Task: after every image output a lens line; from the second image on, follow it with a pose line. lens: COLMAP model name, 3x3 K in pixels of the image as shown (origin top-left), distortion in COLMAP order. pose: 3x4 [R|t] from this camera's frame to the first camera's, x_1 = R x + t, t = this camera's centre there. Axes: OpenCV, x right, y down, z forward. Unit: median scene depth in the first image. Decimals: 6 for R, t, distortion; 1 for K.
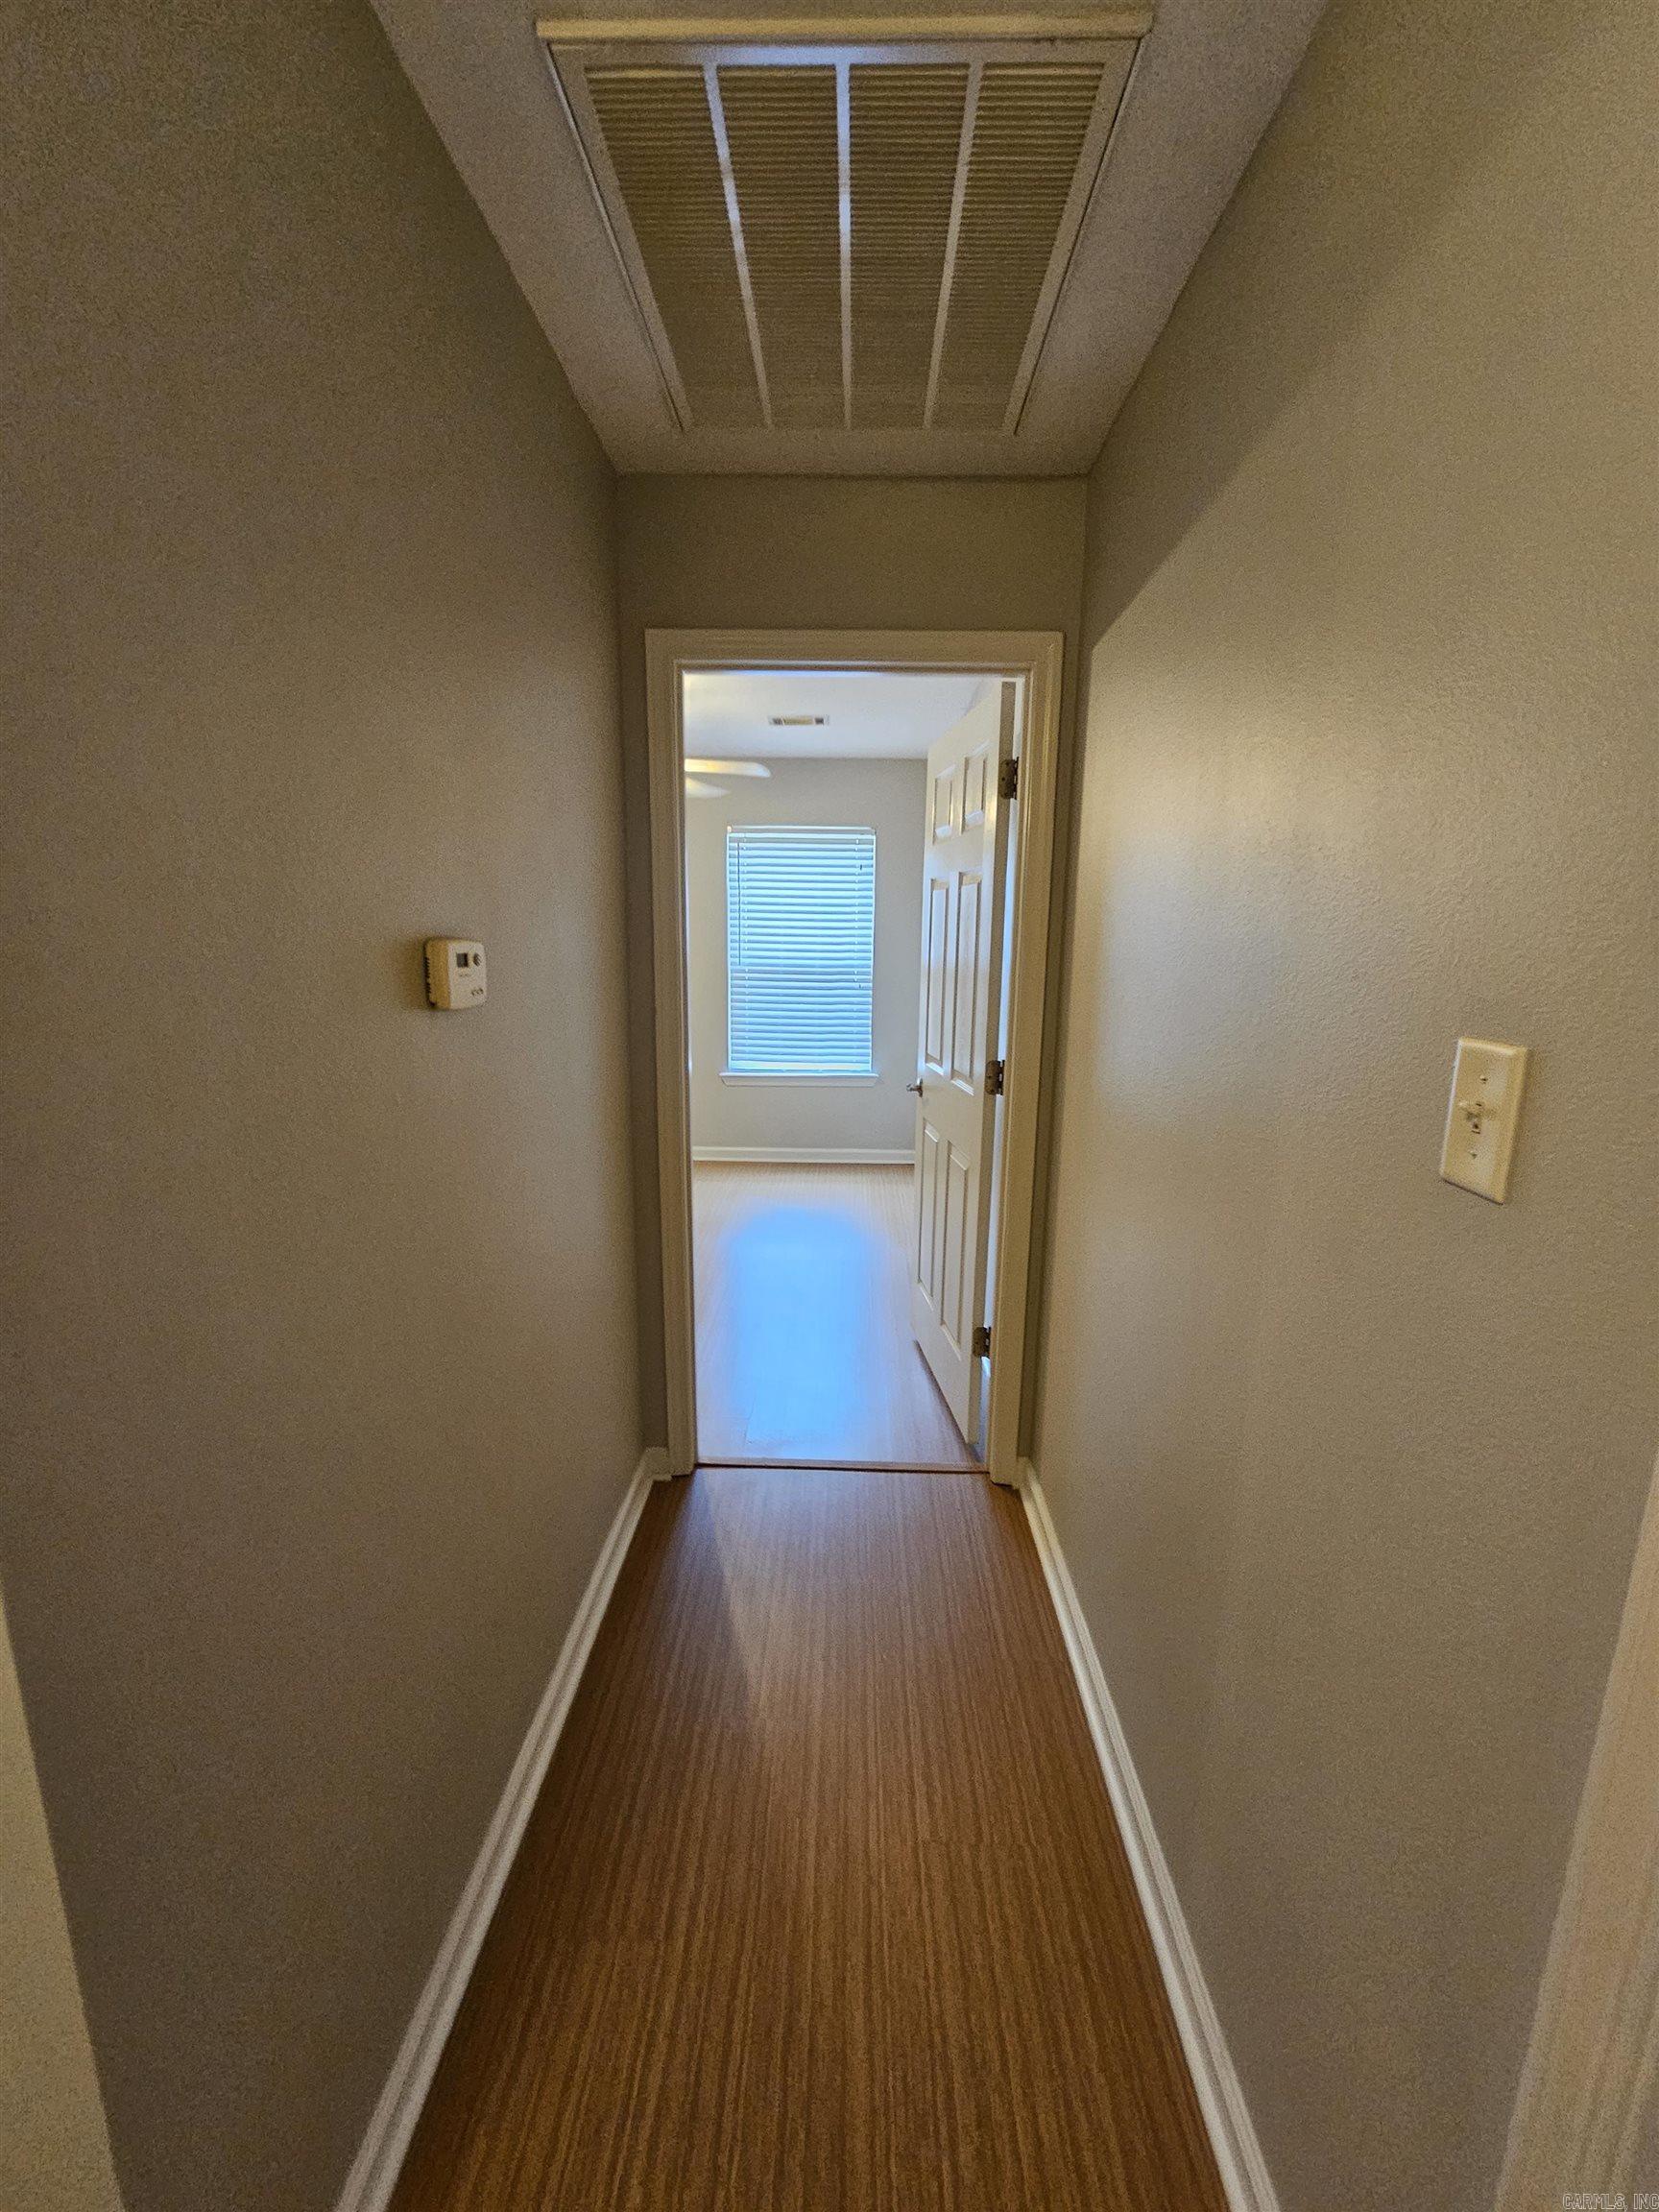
lens RADIAL K [[911.0, 0, 833.6], [0, 911.0, 1114.1], [0, 0, 1]] dist [-0.003058, 0.000586]
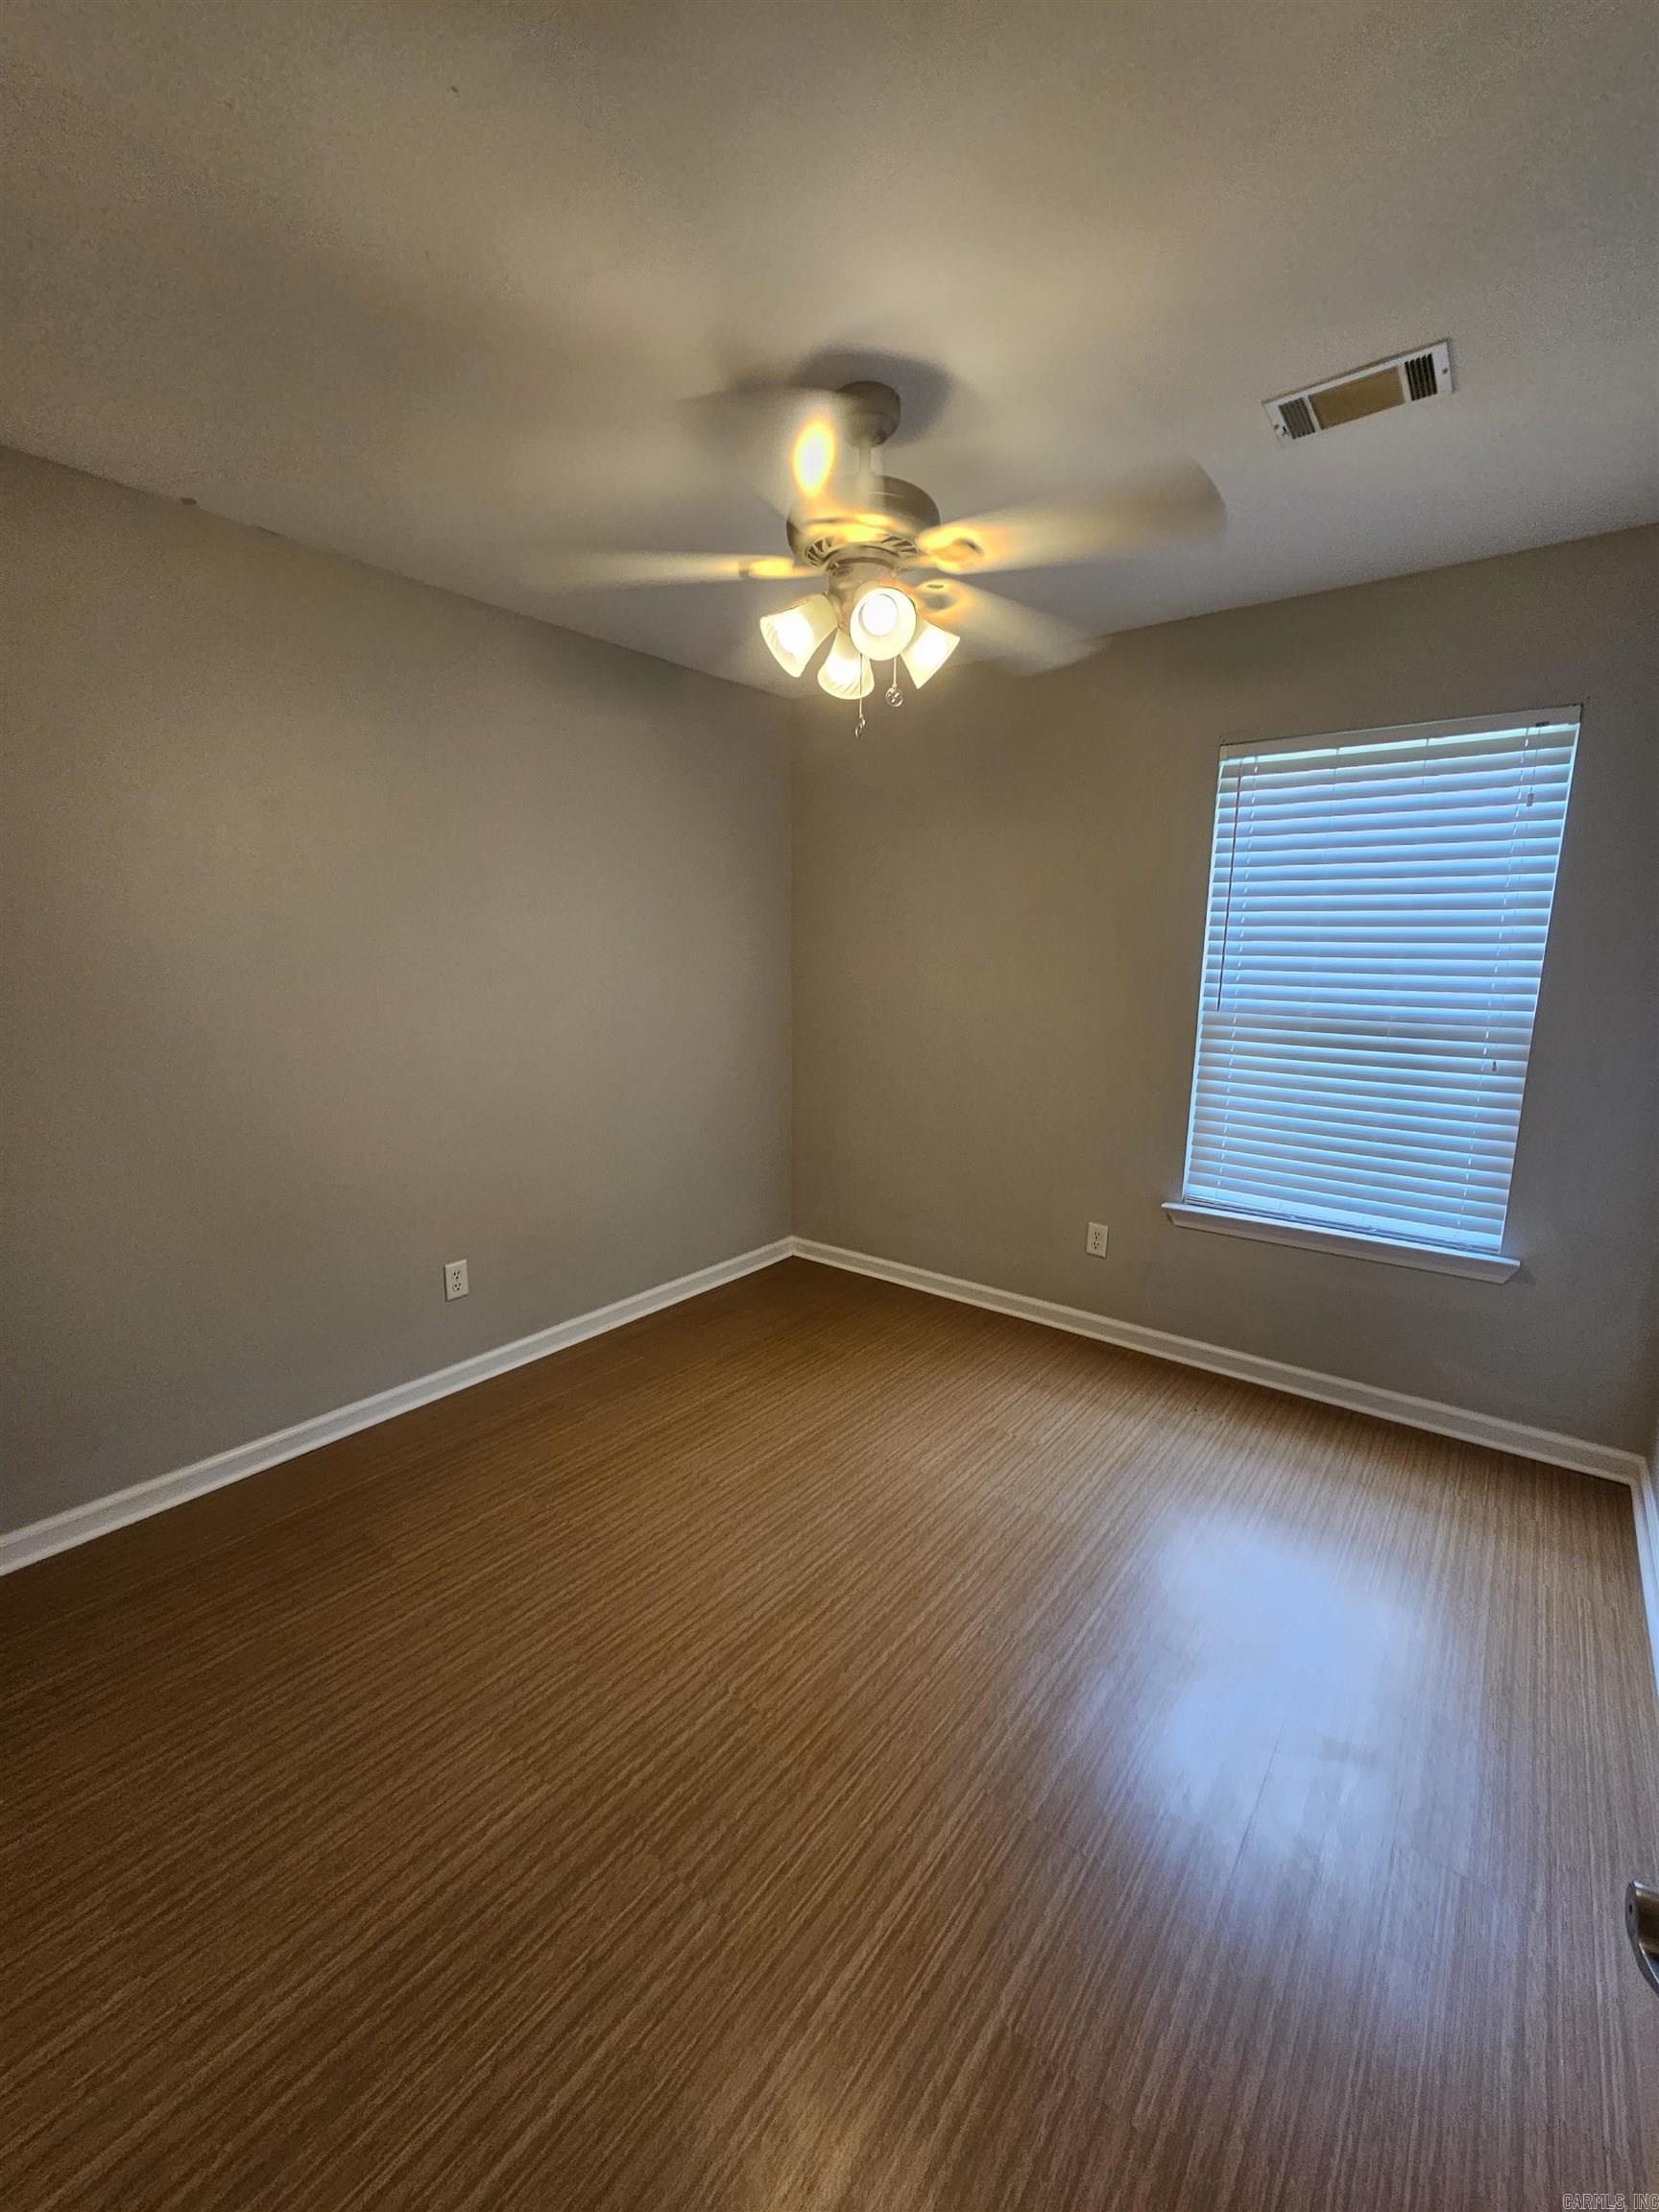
lens RADIAL K [[911.0, 0, 831.6], [0, 911.0, 1122.2], [0, 0, 1]] dist [-0.003058, 0.000586]
pose [[0.805276, 0.107424, -0.583087, 0.031481], [-0.117530, 0.992856, 0.020602, -0.085309], [0.581134, 0.051940, 0.812148, 0.451223]]
